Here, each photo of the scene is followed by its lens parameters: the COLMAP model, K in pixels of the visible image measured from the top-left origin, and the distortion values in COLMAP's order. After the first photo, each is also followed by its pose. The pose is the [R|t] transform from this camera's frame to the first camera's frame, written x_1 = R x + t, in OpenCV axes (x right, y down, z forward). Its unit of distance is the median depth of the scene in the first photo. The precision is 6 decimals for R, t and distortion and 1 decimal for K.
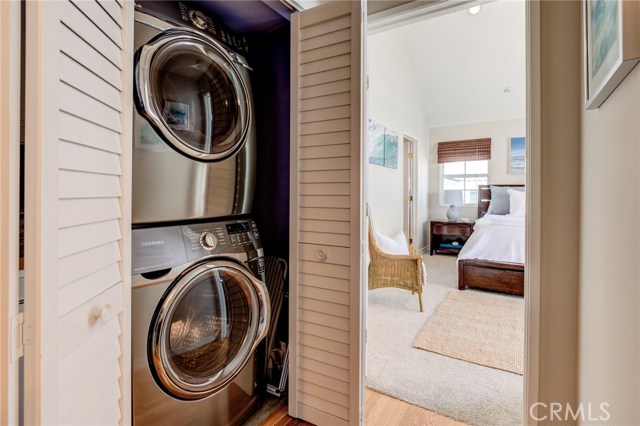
lens RADIAL K [[319.6, 0, 324.2], [0, 319.6, 192.7], [0, 0, 1]] dist [-0.001080, -0.001032]
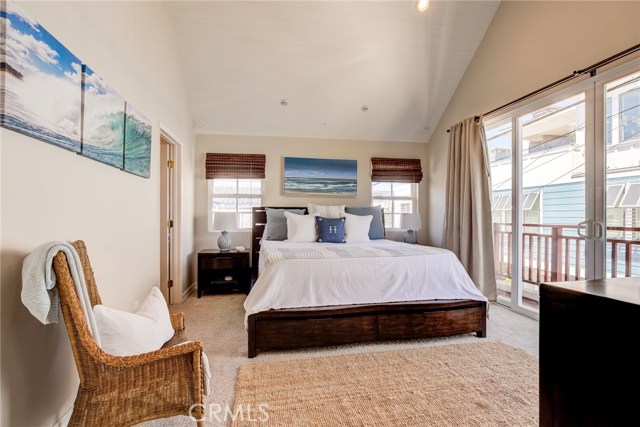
lens RADIAL K [[292.8, 0, 309.1], [0, 292.8, 214.4], [0, 0, 1]] dist [-0.020723, 0.005693]
pose [[0.749183, -0.000118, 0.662363, 0.071171], [-0.000029, 1.000000, 0.000210, -0.004148], [-0.662363, -0.000176, 0.749183, 0.306887]]
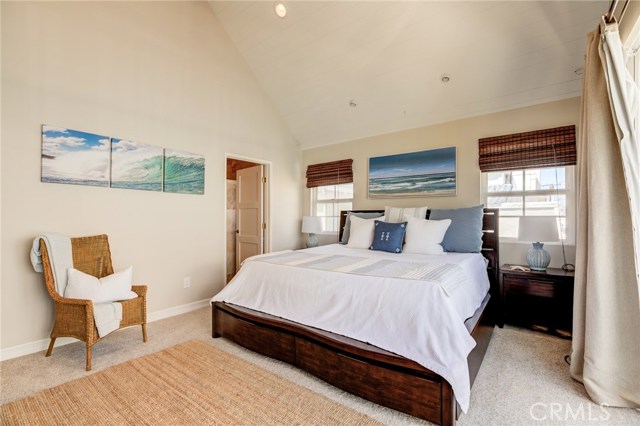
lens RADIAL K [[292.8, 0, 343.0], [0, 292.8, 211.5], [0, 0, 1]] dist [-0.020723, 0.005693]
pose [[0.995661, -0.006865, -0.092797, 0.577075], [0.005103, 0.999803, -0.019207, -0.007665], [0.092910, 0.018650, 0.995500, 0.184302]]
